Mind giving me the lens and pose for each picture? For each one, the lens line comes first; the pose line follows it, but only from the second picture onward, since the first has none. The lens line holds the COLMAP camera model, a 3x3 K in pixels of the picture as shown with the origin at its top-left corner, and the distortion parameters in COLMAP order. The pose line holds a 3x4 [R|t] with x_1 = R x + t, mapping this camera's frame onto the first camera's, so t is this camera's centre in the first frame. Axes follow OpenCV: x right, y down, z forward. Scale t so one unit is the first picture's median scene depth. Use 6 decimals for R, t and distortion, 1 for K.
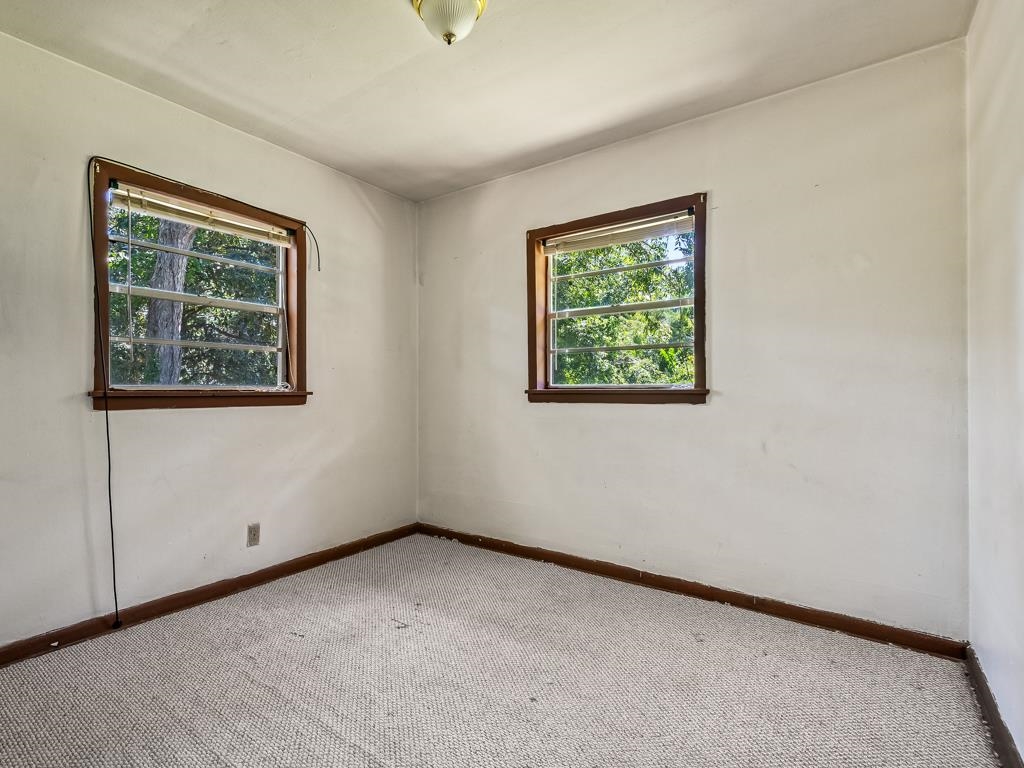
lens RADIAL K [[496.9, 0, 524.1], [0, 496.9, 382.0], [0, 0, 1]] dist [-0.005393, -0.001792]
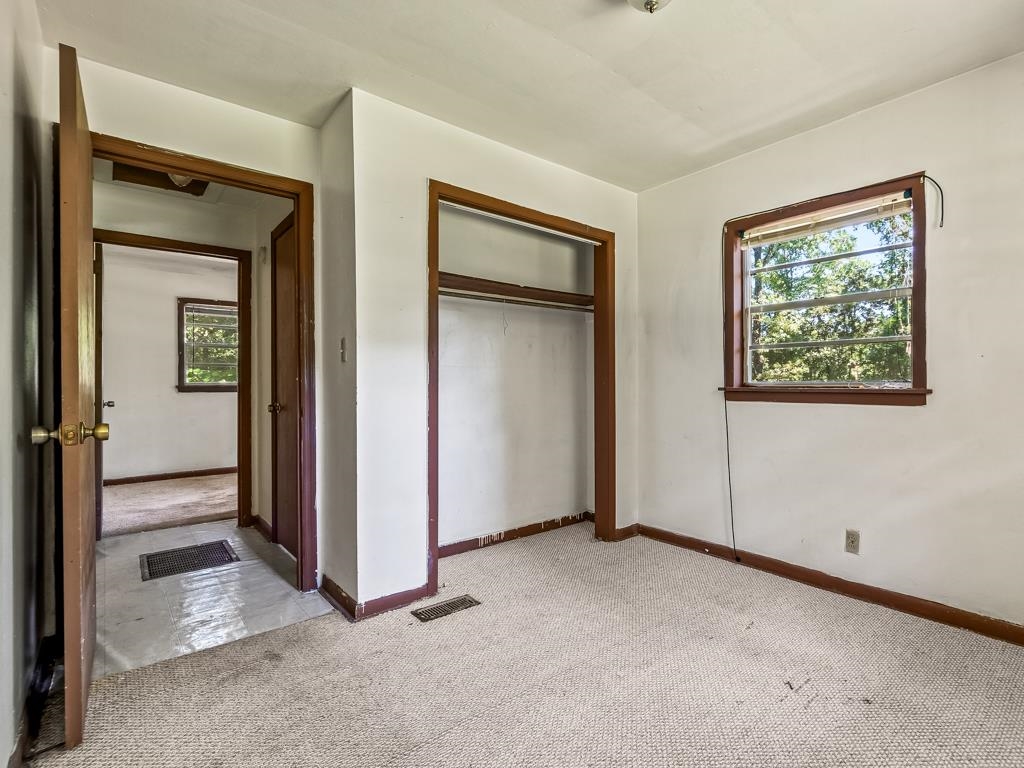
lens RADIAL K [[487.2, 0, 534.0], [0, 487.2, 382.6], [0, 0, 1]] dist [-0.003103, -0.000617]
pose [[-0.271972, -0.003845, -0.962298, 0.508389], [0.012426, 0.999895, -0.007507, 0.007514], [0.962225, -0.013999, -0.271895, 0.683194]]
